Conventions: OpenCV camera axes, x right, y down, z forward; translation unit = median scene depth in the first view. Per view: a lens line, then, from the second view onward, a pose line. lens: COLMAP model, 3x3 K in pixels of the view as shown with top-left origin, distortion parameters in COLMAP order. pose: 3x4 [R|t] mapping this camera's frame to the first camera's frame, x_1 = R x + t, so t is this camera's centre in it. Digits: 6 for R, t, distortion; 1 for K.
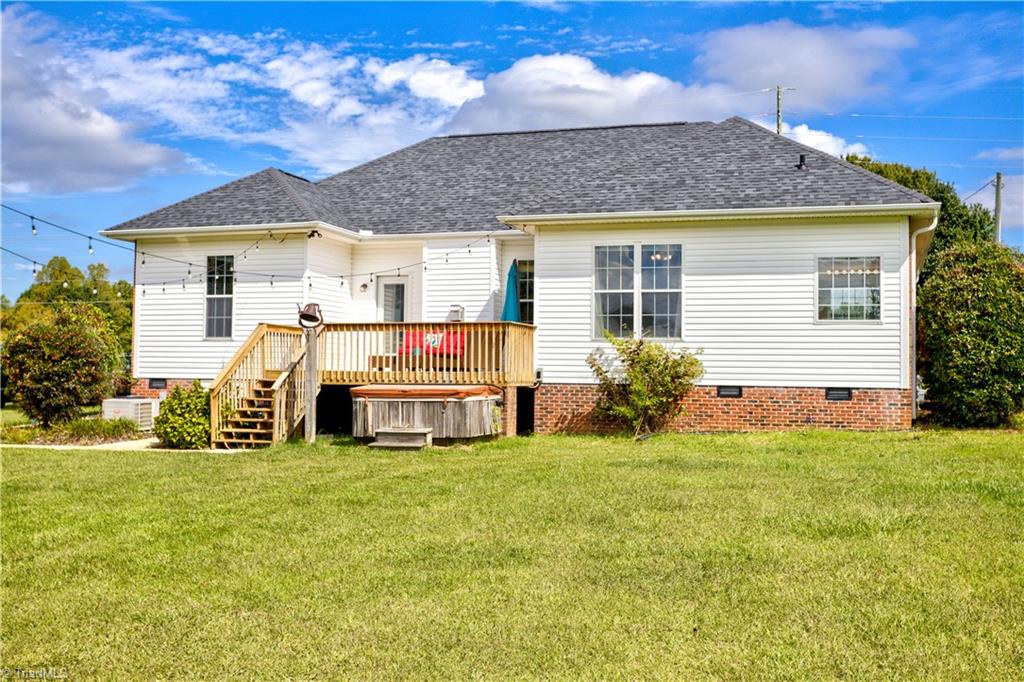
lens RADIAL K [[1213.3, 0, 508.6], [0, 1213.3, 348.3], [0, 0, 1]] dist [-0.005413, 0.000000]
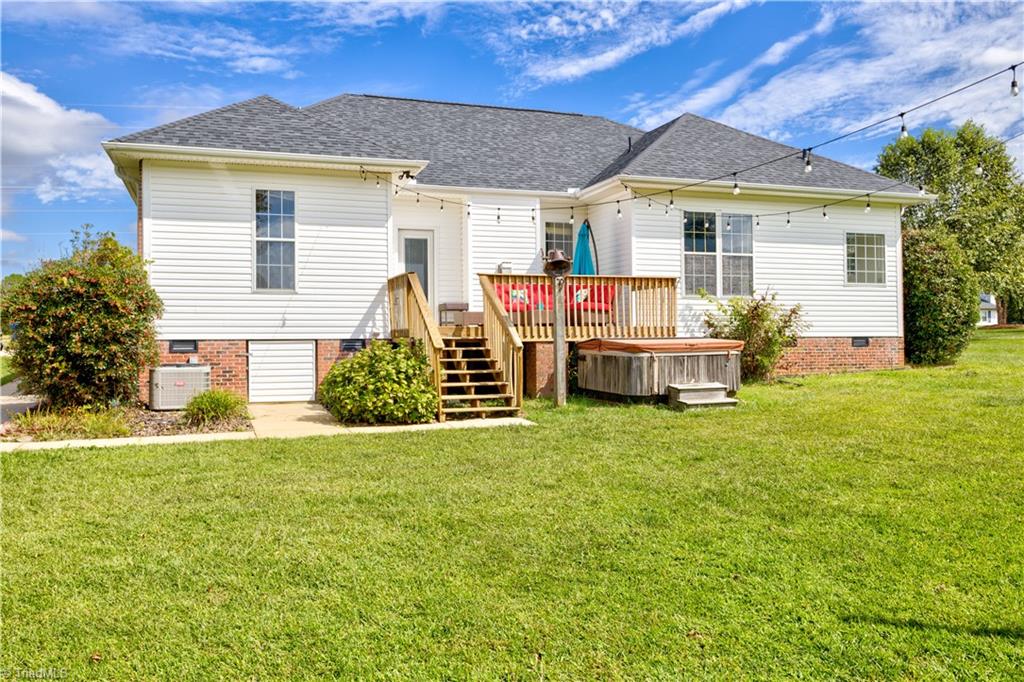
lens RADIAL K [[826.5, 0, 517.3], [0, 826.5, 340.7], [0, 0, 1]] dist [0.013405, -0.017551]
pose [[0.794356, -0.016019, 0.607242, -0.483733], [0.001053, 0.999687, 0.024994, 0.013384], [-0.607452, -0.019215, 0.794124, 0.479792]]
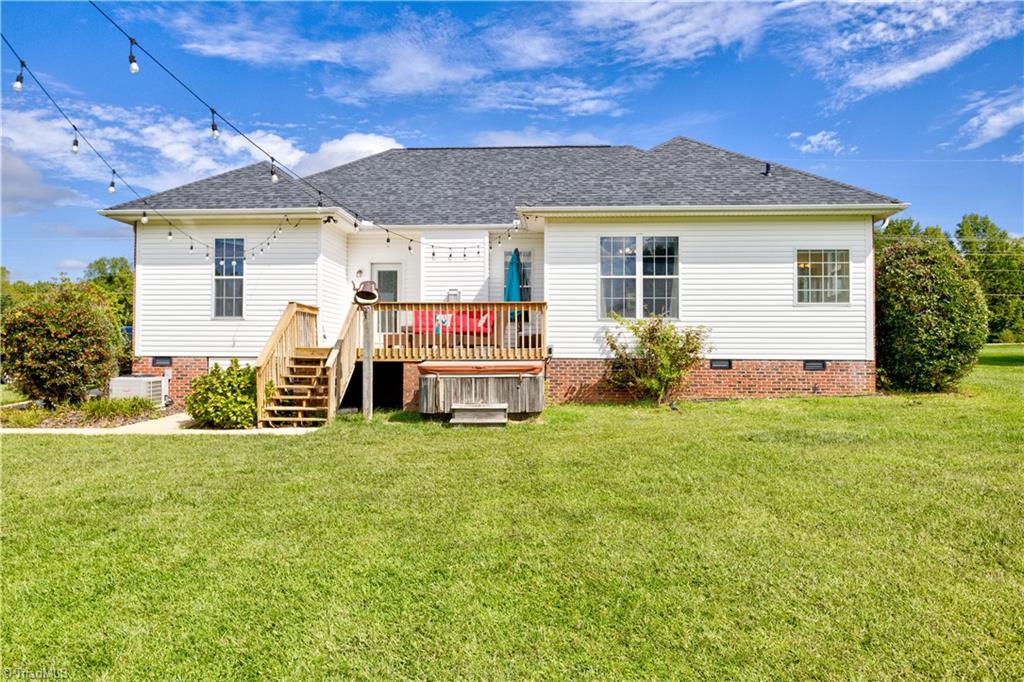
lens RADIAL K [[763.8, 0, 514.6], [0, 763.8, 355.7], [0, 0, 1]] dist [0.041768, -0.066575]
pose [[0.966583, -0.007421, 0.256246, -0.182525], [0.000248, 0.999608, 0.028012, 0.006573], [-0.256353, -0.027013, 0.966206, 0.317711]]
